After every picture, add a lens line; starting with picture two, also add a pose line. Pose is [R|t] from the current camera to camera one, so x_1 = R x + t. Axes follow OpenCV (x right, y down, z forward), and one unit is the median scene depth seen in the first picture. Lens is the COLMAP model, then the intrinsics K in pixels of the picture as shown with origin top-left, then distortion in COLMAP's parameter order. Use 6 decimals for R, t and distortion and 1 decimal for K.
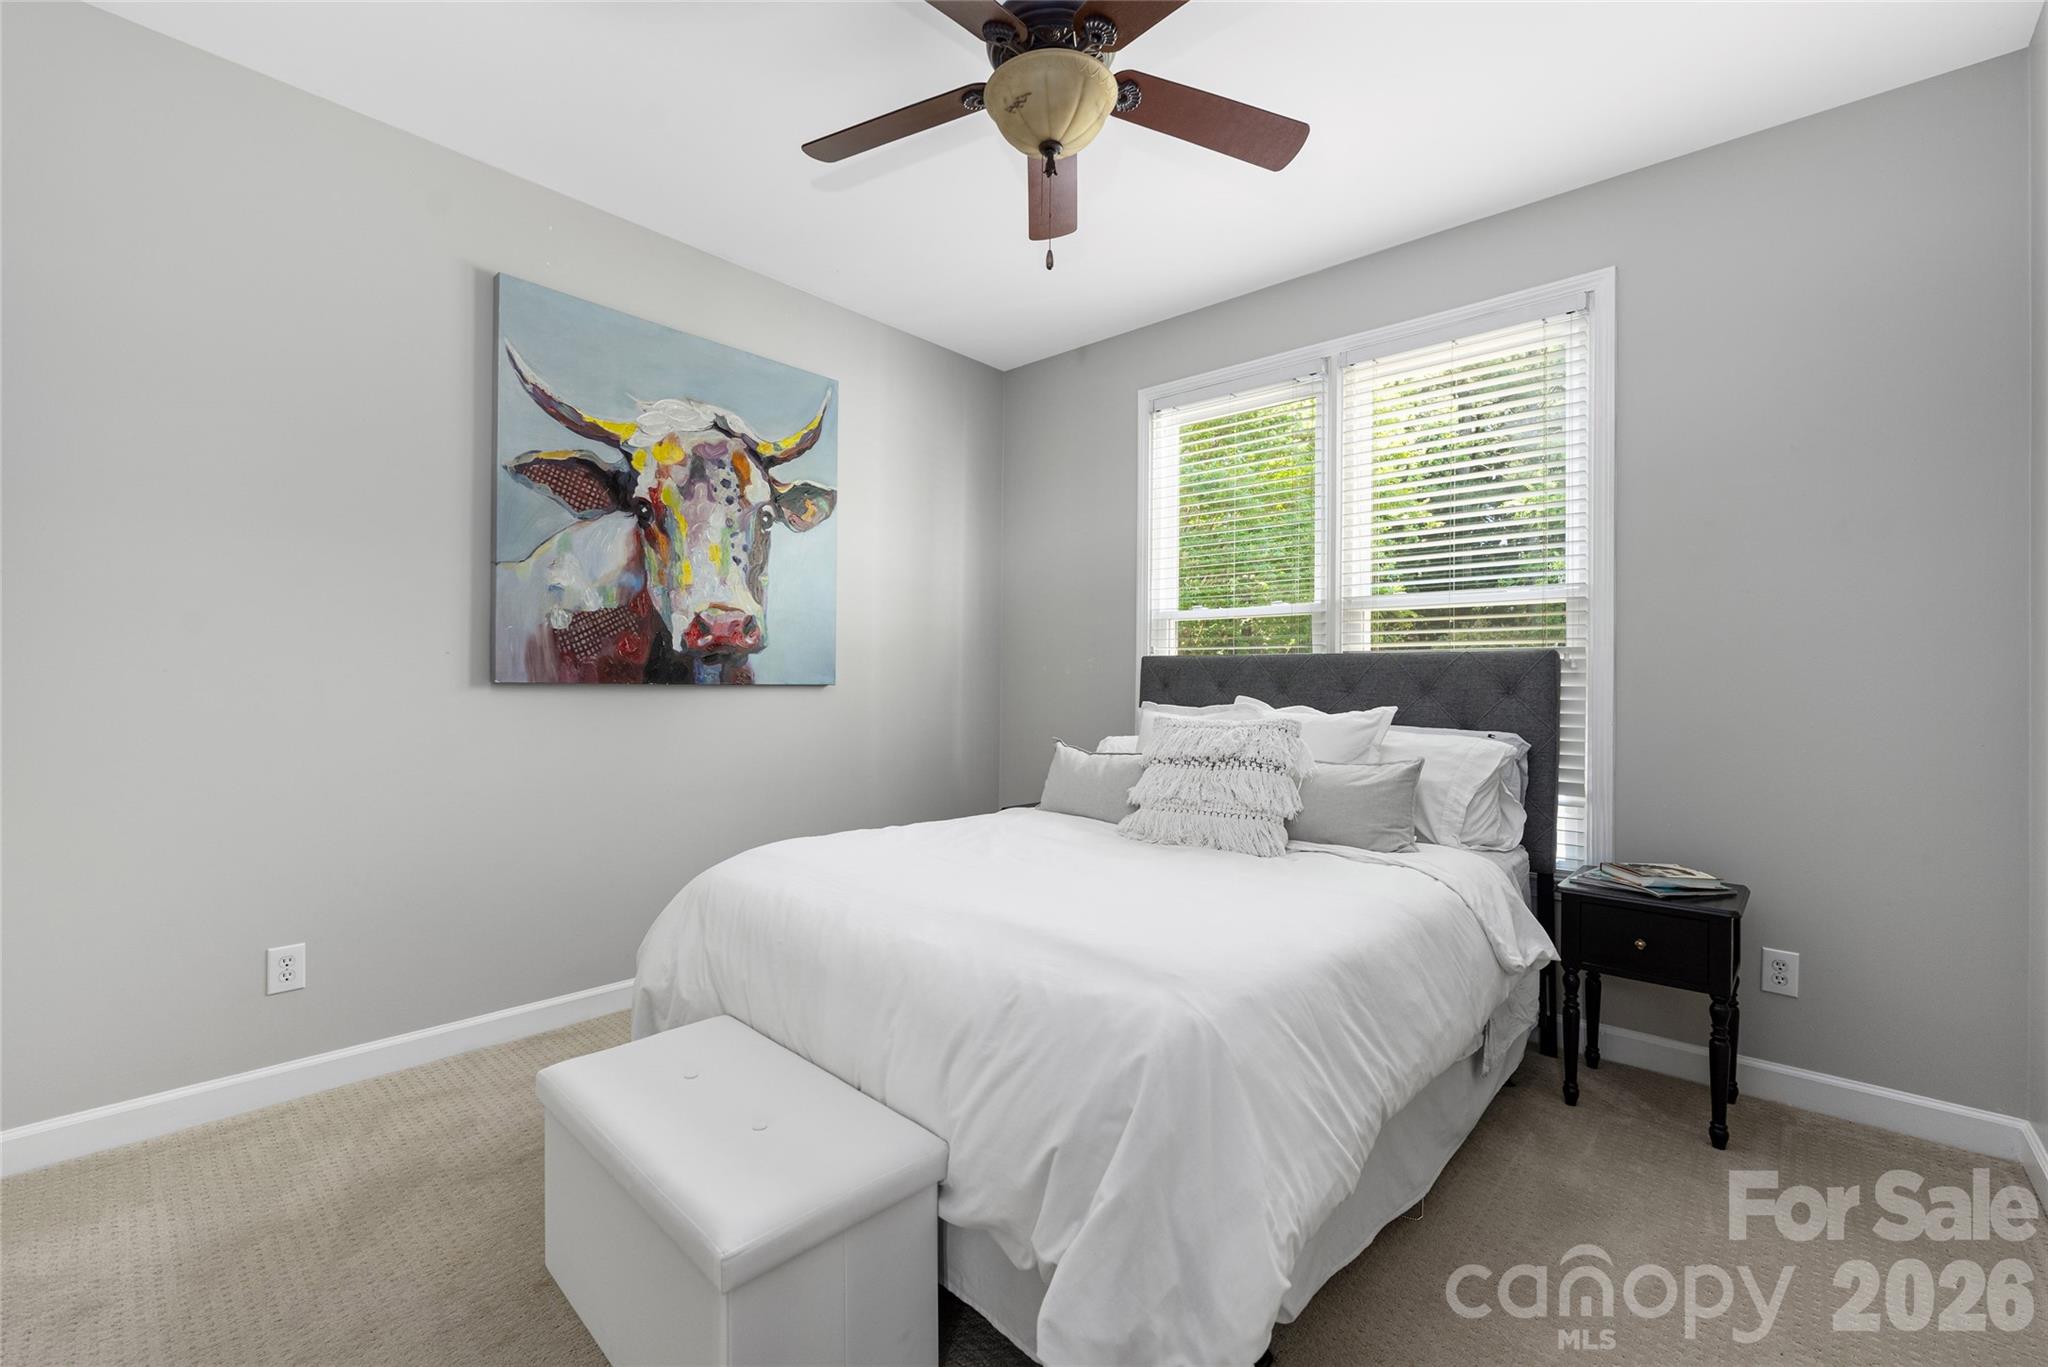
lens RADIAL K [[875.2, 0, 1023.1], [0, 875.2, 680.0], [0, 0, 1]] dist [0.001376, -0.000091]
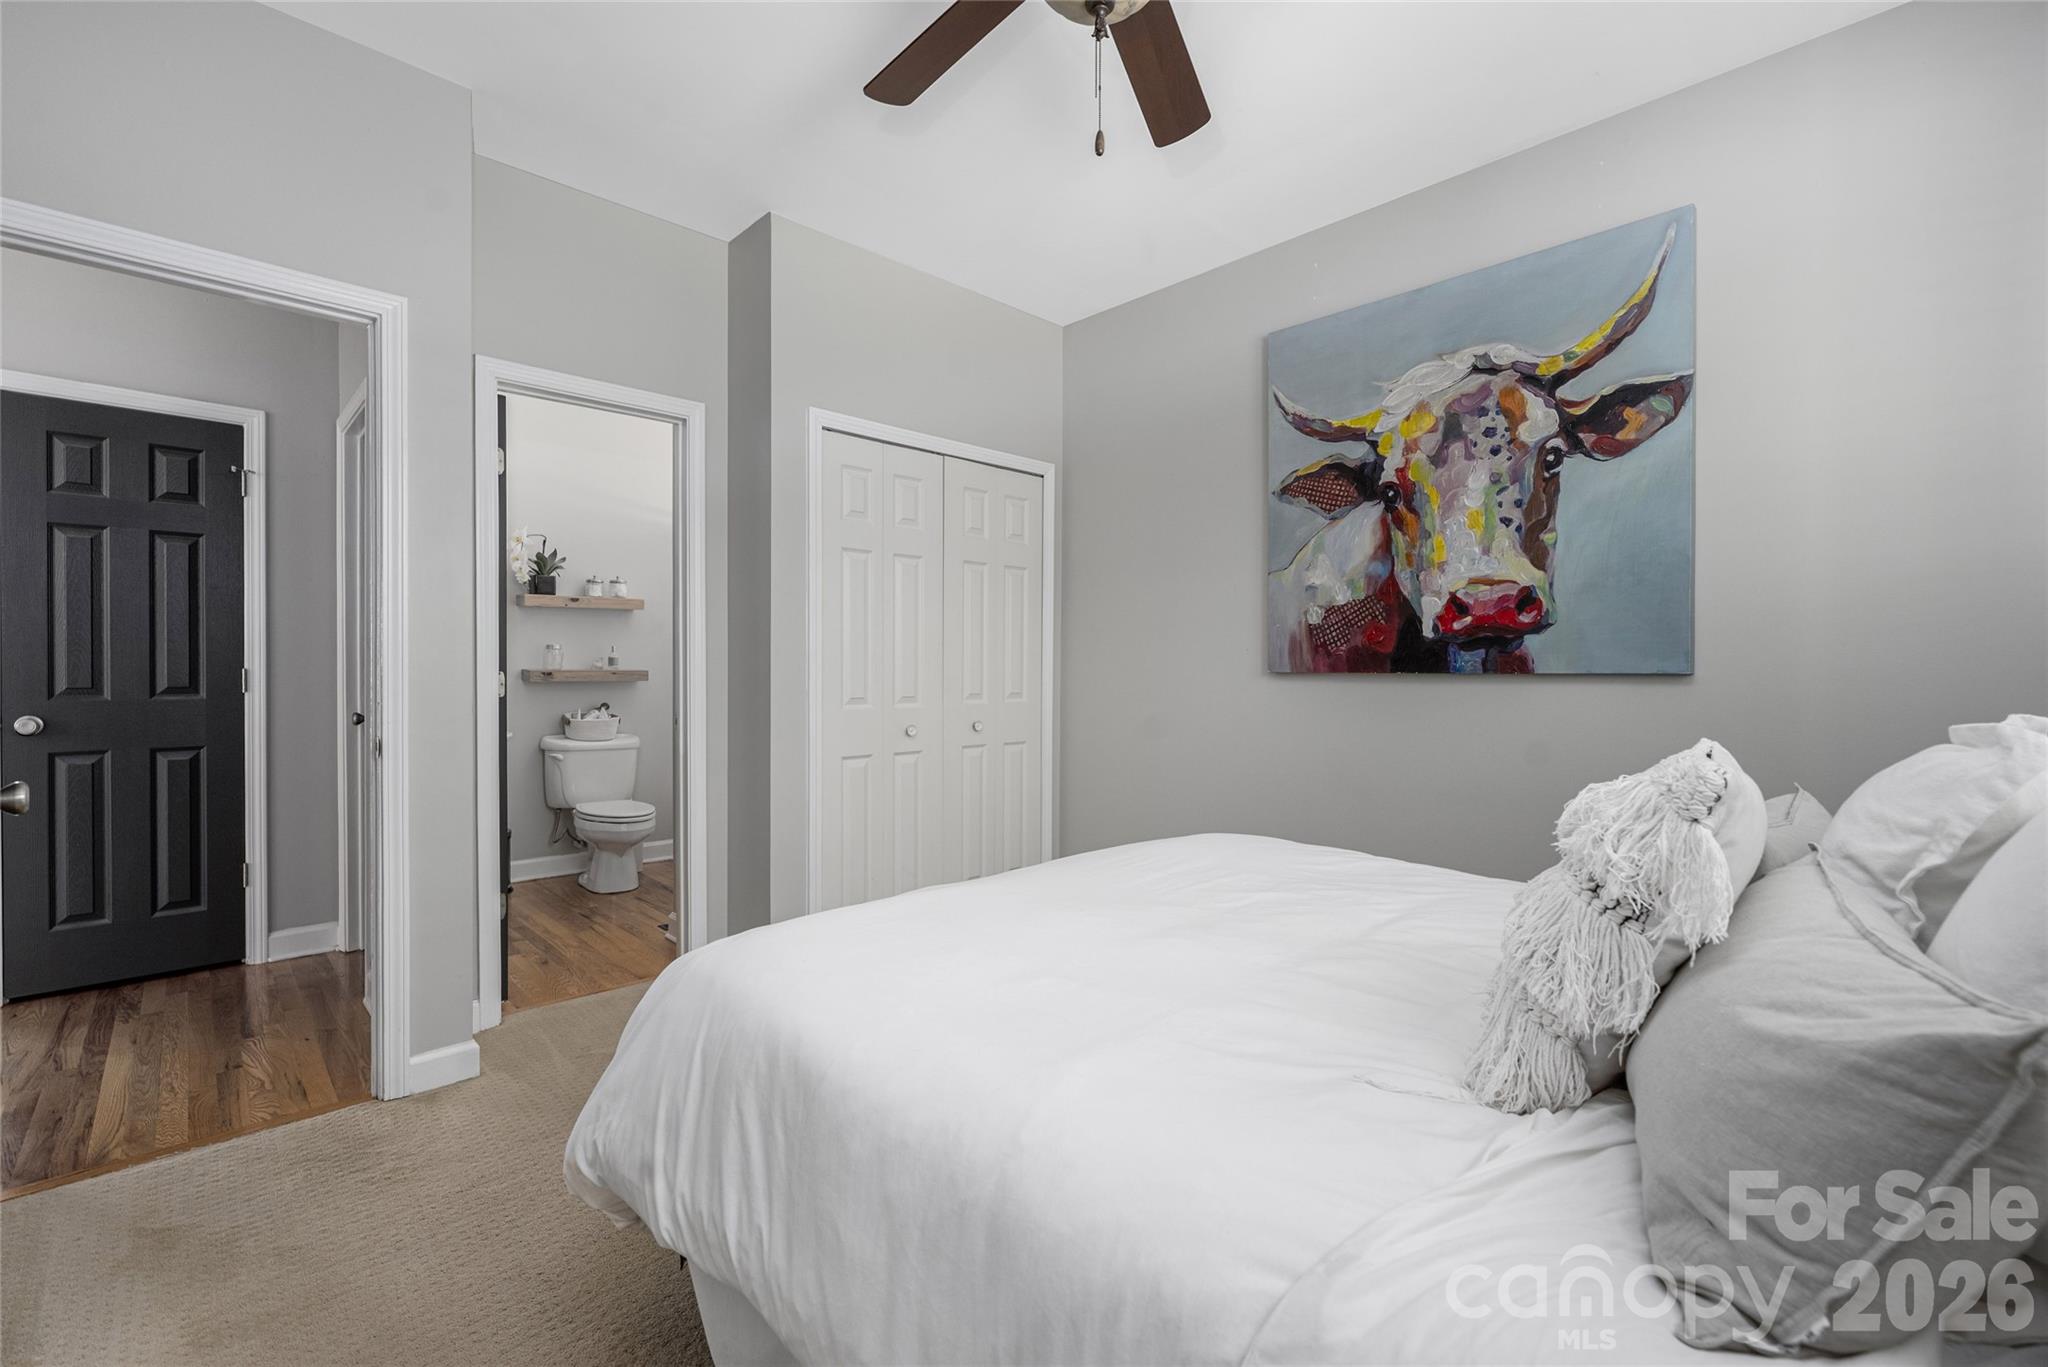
lens RADIAL K [[875.2, 0, 1023.9], [0, 875.2, 681.6], [0, 0, 1]] dist [0.001376, -0.000091]
pose [[-0.068103, 0.004030, -0.997670, 0.542501], [0.002475, 0.999989, 0.003871, 0.008842], [0.997675, -0.002205, -0.068112, 0.636213]]
